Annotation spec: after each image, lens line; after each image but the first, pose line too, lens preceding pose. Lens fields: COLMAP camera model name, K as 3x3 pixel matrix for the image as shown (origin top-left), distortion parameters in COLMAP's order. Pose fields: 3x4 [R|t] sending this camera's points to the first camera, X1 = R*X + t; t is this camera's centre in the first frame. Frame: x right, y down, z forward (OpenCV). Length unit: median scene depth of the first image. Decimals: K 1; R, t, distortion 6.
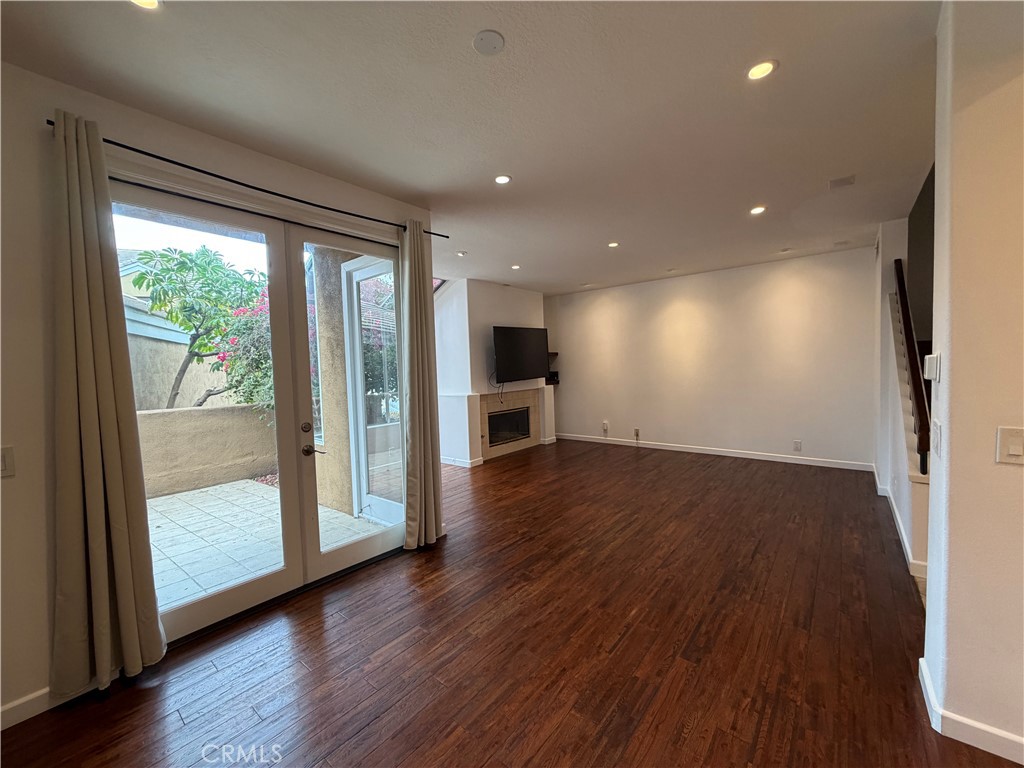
lens RADIAL K [[407.8, 0, 508.6], [0, 407.8, 386.5], [0, 0, 1]] dist [0.000468, 0.001569]
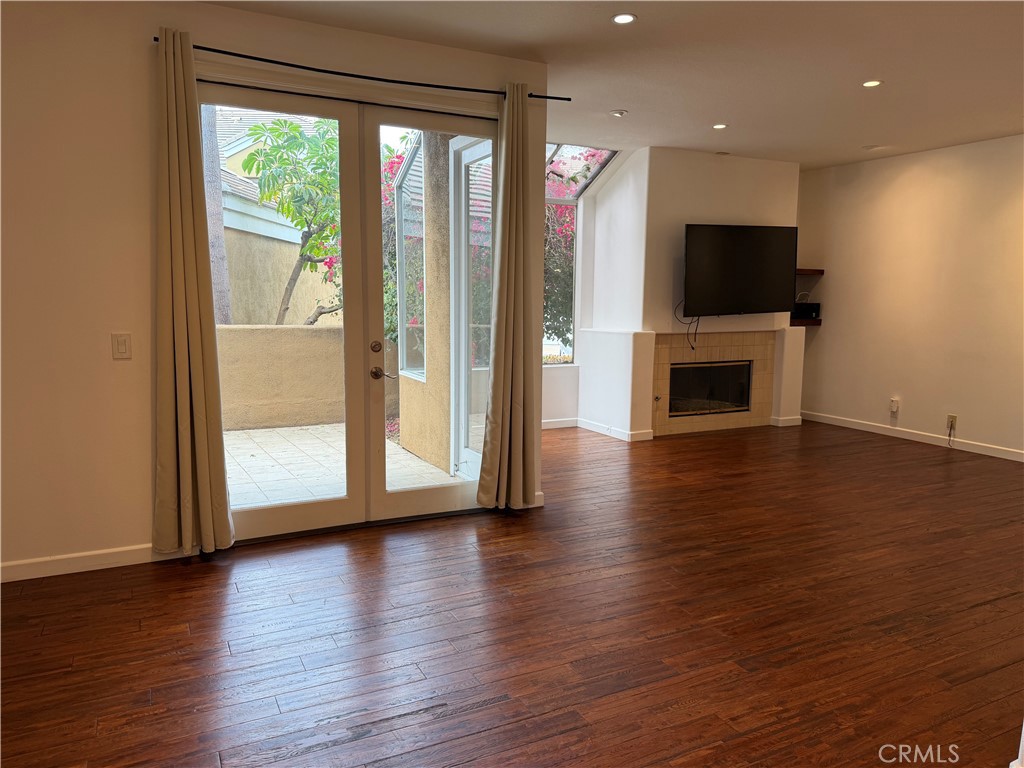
lens RADIAL K [[713.2, 0, 513.0], [0, 713.2, 393.8], [0, 0, 1]] dist [0.079743, -0.101337]
pose [[0.916945, 0.096584, -0.387149, 0.173447], [-0.059903, 0.992587, 0.105748, 0.009763], [0.394492, -0.073774, 0.915933, -0.135069]]
